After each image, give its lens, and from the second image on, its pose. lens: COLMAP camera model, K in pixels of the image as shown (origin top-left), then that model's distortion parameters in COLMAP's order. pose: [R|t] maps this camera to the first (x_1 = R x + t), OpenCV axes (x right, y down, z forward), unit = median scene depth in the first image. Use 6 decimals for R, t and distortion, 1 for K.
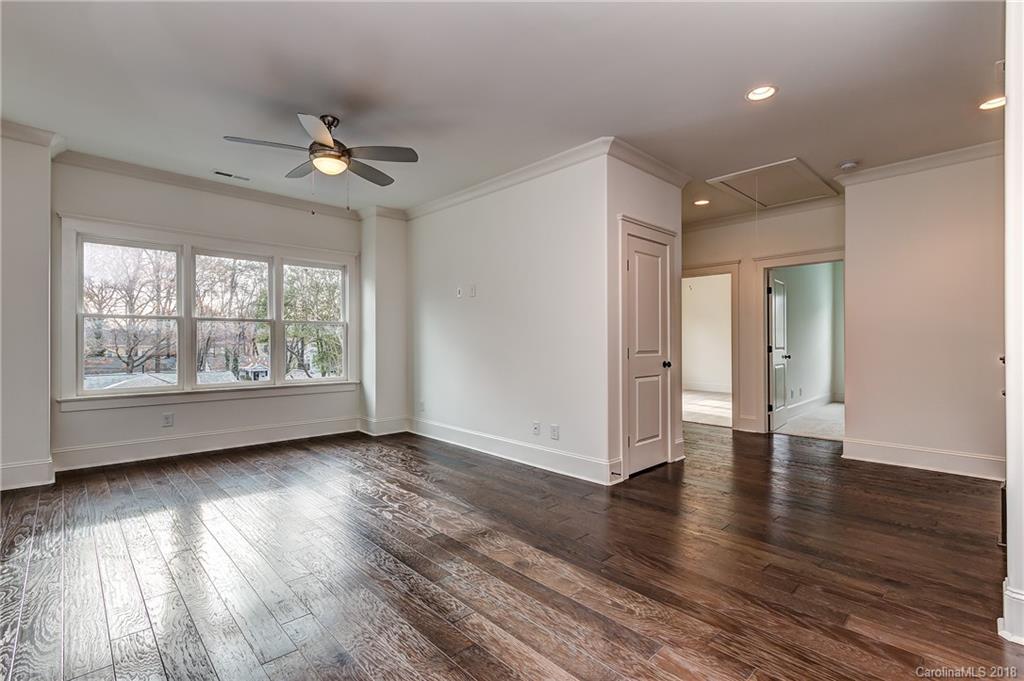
lens RADIAL K [[469.9, 0, 509.9], [0, 469.9, 340.5], [0, 0, 1]] dist [0.008438, -0.001176]
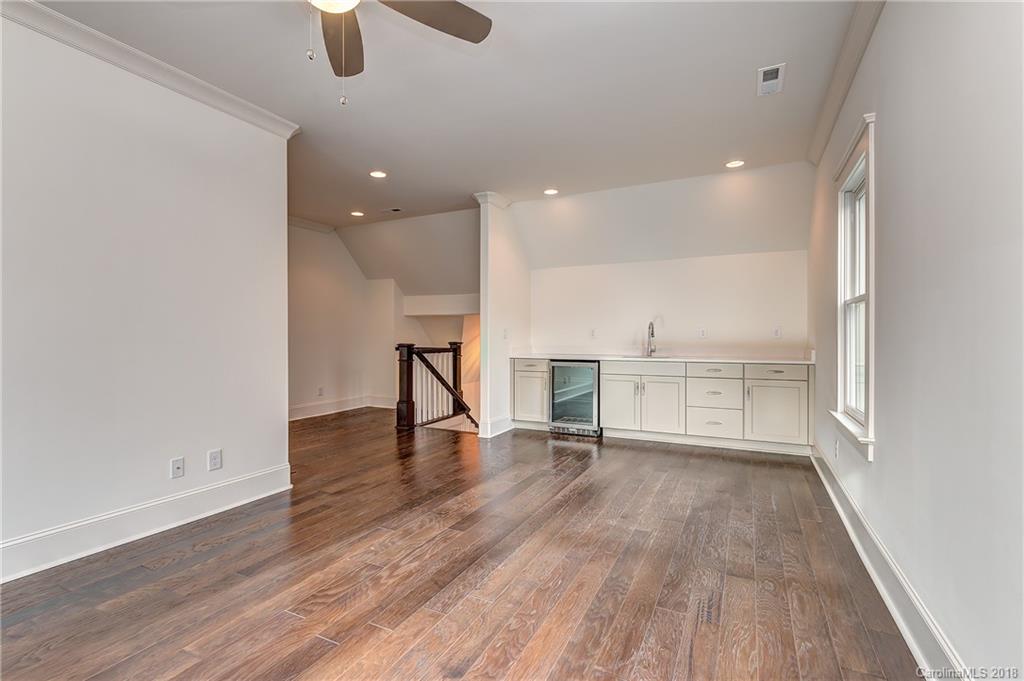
lens RADIAL K [[469.9, 0, 510.8], [0, 469.9, 339.8], [0, 0, 1]] dist [0.008438, -0.001176]
pose [[-0.348935, -0.001769, 0.937145, -1.017236], [-0.003119, 0.999995, 0.000727, 0.006645], [-0.937142, -0.002669, -0.348939, 1.104907]]
